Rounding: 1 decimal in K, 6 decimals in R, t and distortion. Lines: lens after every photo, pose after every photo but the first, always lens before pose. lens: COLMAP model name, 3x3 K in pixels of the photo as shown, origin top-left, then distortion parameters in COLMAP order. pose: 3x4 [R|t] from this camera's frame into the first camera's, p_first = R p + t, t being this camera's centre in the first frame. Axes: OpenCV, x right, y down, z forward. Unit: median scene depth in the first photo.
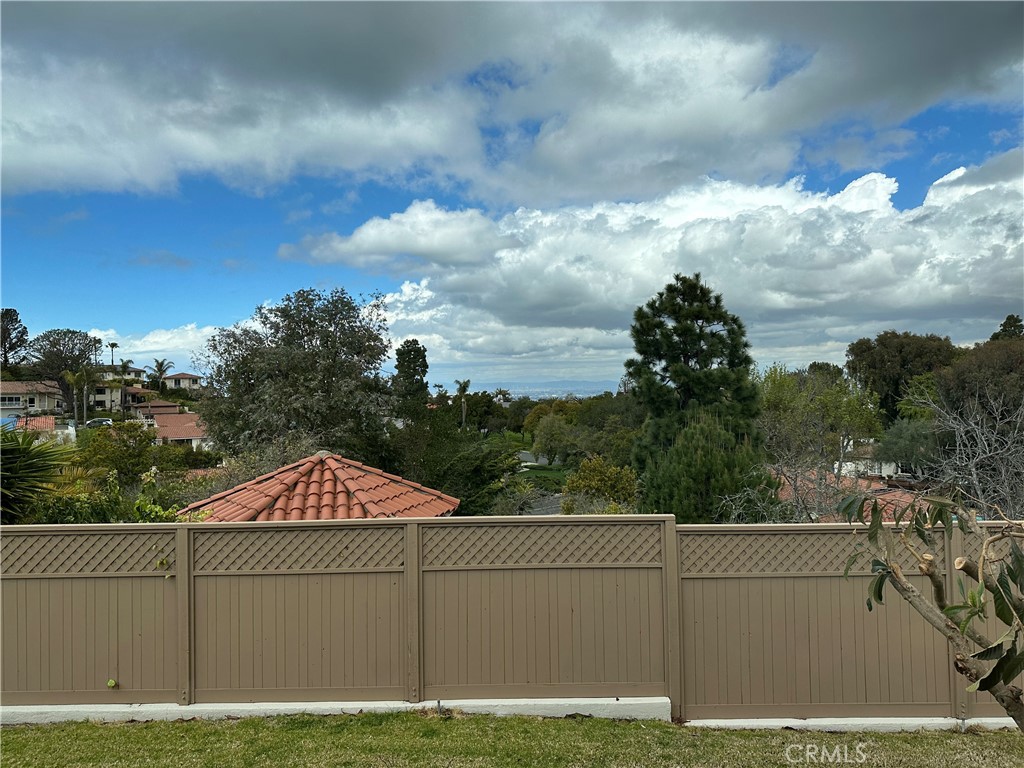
lens RADIAL K [[723.5, 0, 512.0], [0, 723.5, 384.0], [0, 0, 1]] dist [0.088661, -0.092954]
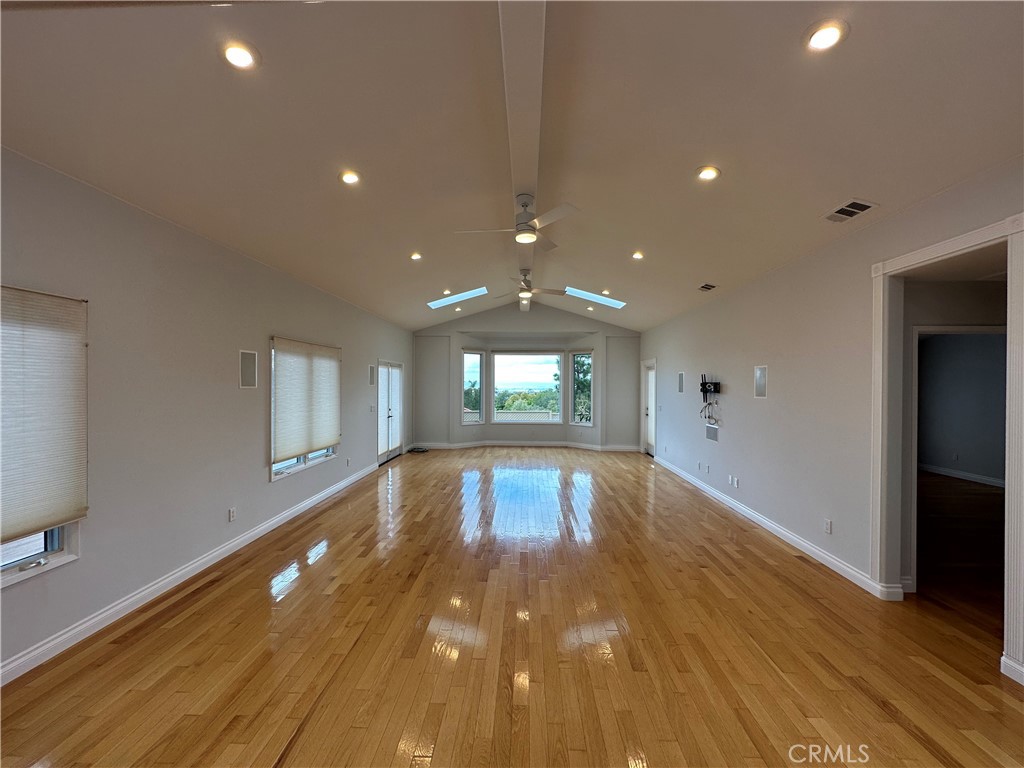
lens RADIAL K [[408.9, 0, 512.0], [0, 408.9, 384.0], [0, 0, 1]] dist [-0.008071, 0.000059]
pose [[0.999225, 0.017022, 0.035499, -0.010597], [-0.017046, 0.999855, 0.000378, 0.001105], [-0.035488, -0.000983, 0.999370, -0.137842]]
